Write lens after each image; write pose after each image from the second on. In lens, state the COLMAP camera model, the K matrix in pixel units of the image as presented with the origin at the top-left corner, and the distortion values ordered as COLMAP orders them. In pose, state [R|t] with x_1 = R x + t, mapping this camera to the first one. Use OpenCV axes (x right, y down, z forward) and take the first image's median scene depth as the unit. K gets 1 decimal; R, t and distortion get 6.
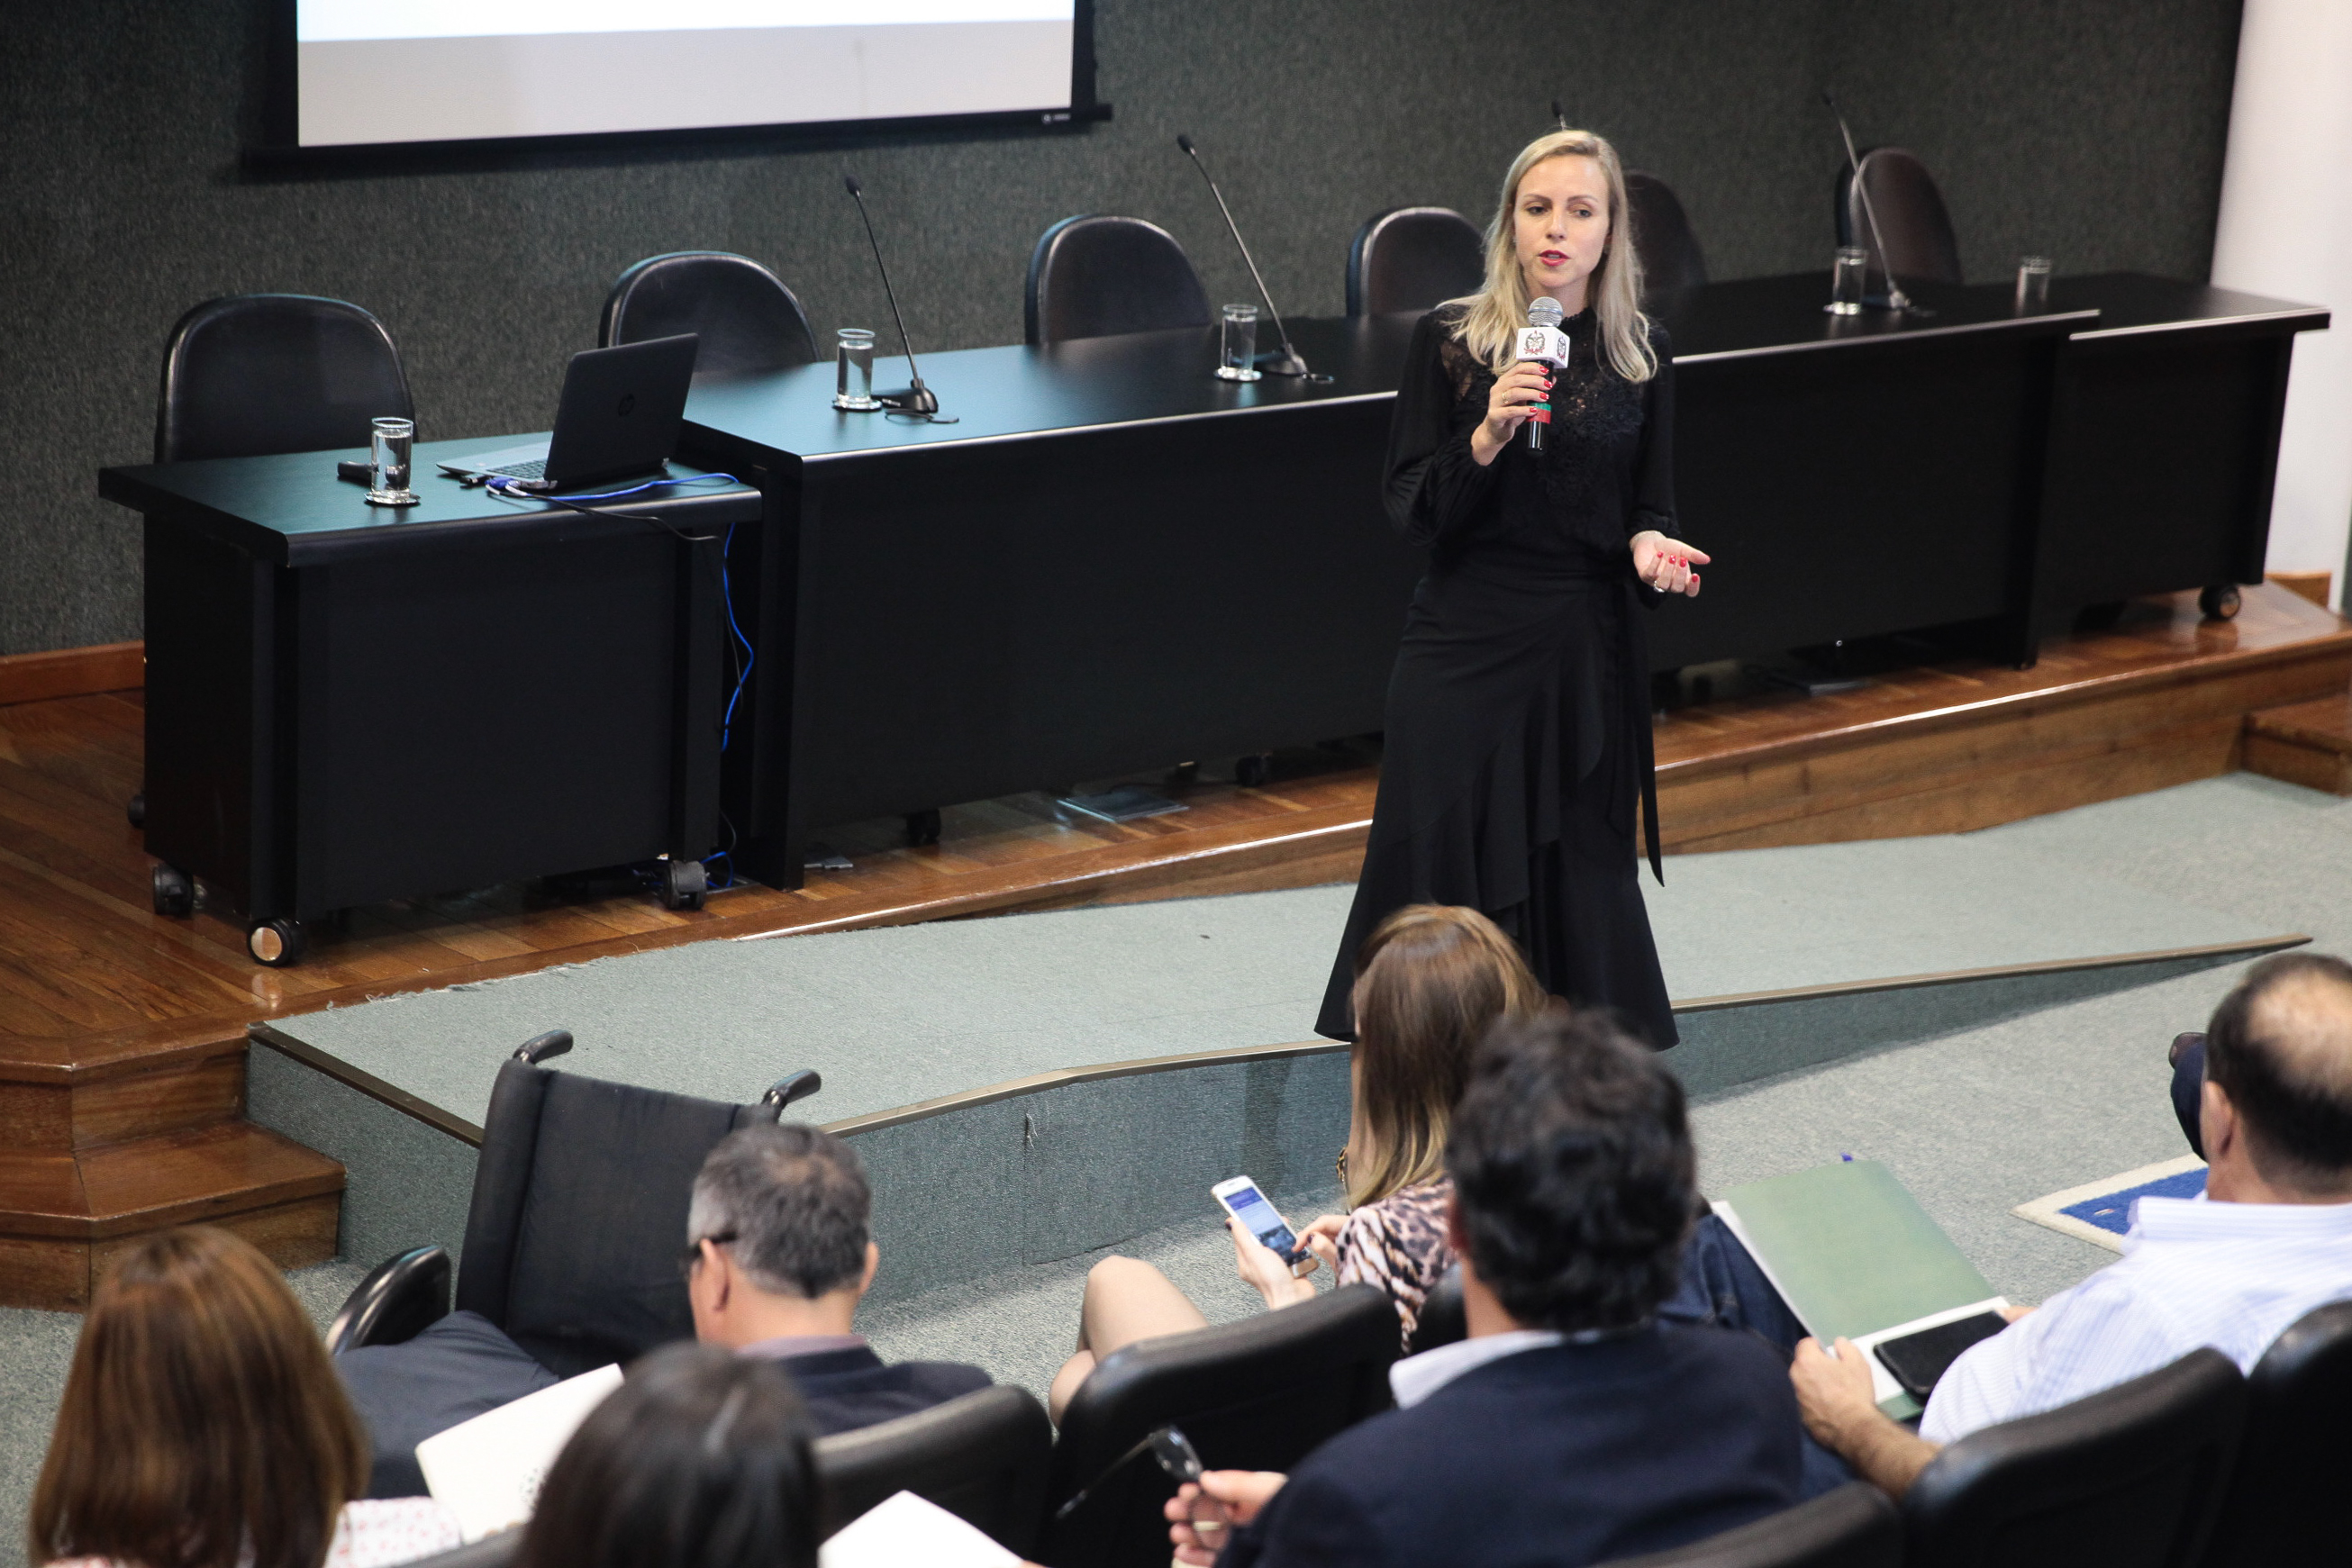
lens RADIAL K [[4706.7, 0, 1188.4], [0, 4706.7, 789.2], [0, 0, 1]] dist [0.201142, 0.055673]
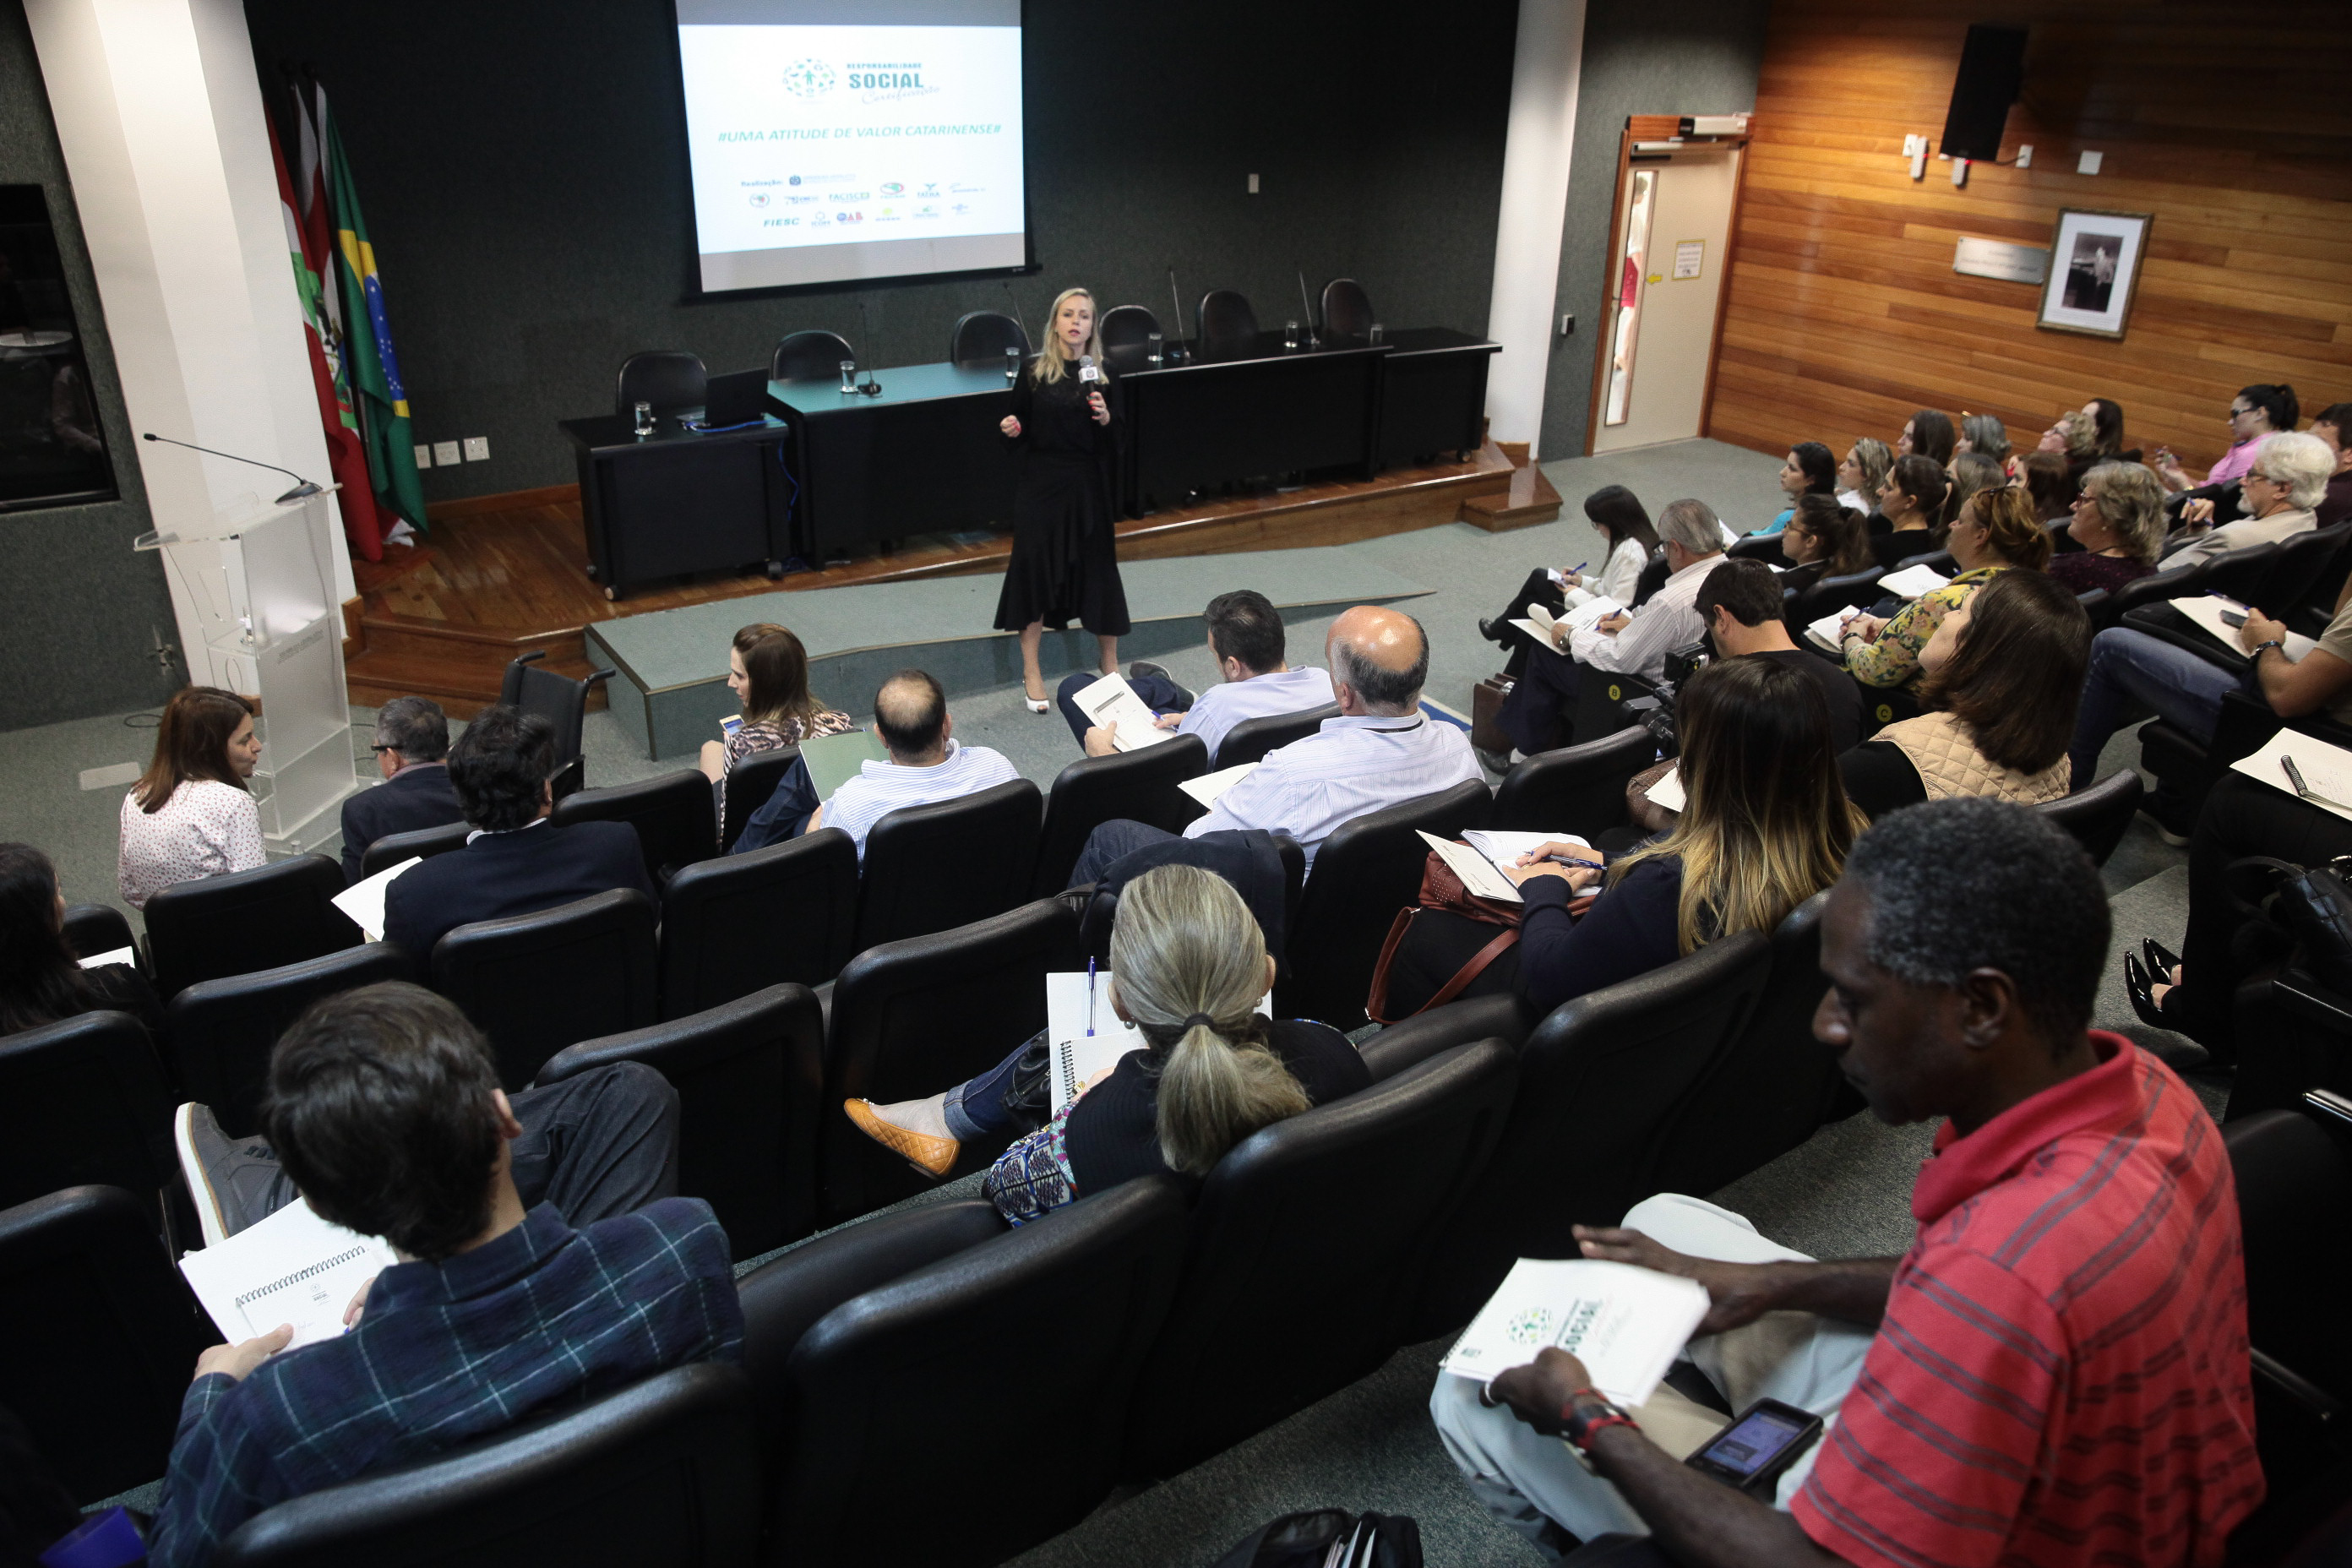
lens RADIAL K [[1635.0, 0, 1176.0], [0, 1635.0, 784.0], [0, 0, 1]] dist [-0.106026, 0.084744]
pose [[0.989672, 0.037002, -0.138495, 0.238429], [-0.010736, 0.982532, 0.185785, -0.032606], [0.142950, -0.182379, 0.972781, 0.082564]]
